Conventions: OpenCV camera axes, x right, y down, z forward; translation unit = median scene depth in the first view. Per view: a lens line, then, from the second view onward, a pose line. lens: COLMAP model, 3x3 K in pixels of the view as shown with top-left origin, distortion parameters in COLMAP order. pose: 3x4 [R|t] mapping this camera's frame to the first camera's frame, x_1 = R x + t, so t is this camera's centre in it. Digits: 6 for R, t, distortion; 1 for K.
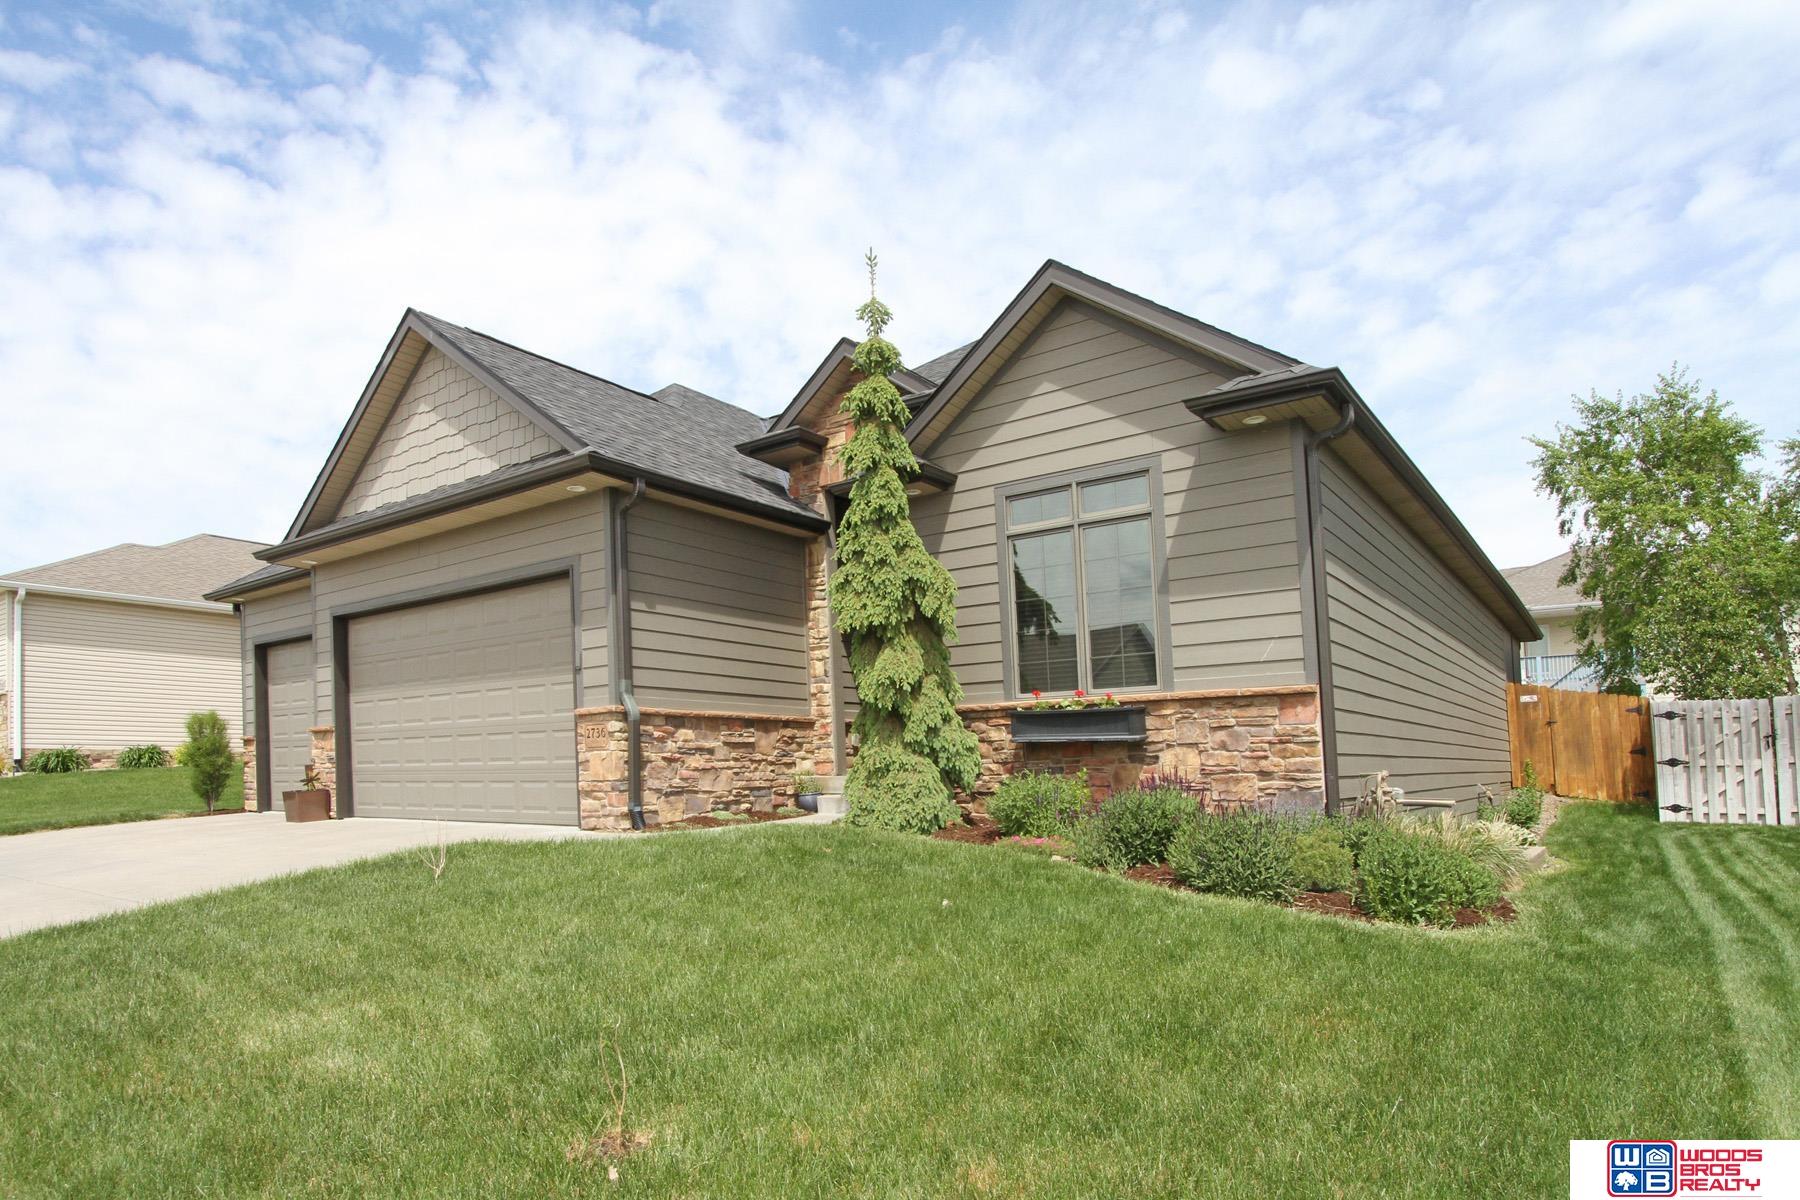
lens RADIAL K [[965.1, 0, 900.0], [0, 965.1, 600.0], [0, 0, 1]] dist [-0.019915, 0.000613]
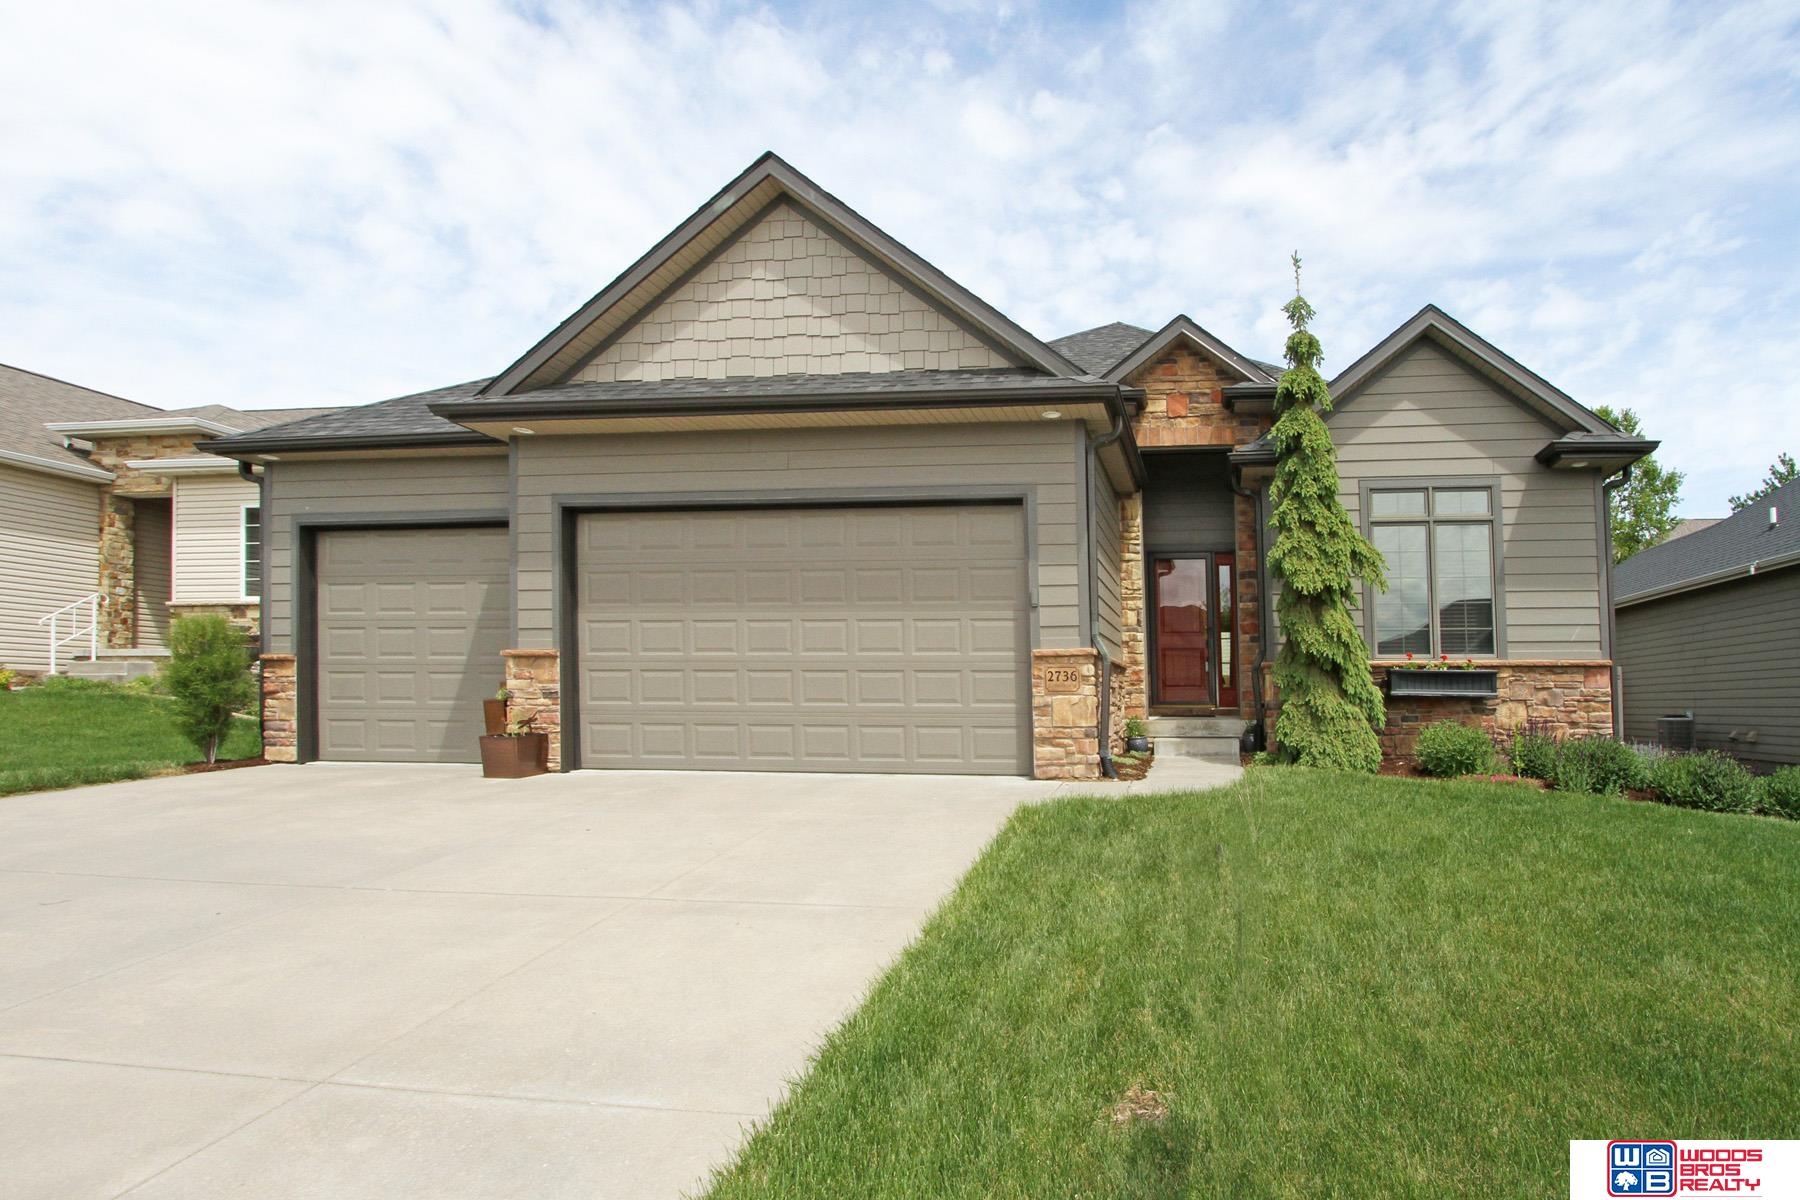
lens RADIAL K [[885.0, 0, 899.7], [0, 885.0, 549.4], [0, 0, 1]] dist [-0.015408, -0.000151]
pose [[0.865134, 0.100489, 0.491371, -0.792218], [-0.102478, 0.994471, -0.022947, 0.044757], [-0.490959, -0.030502, 0.870648, 0.287790]]
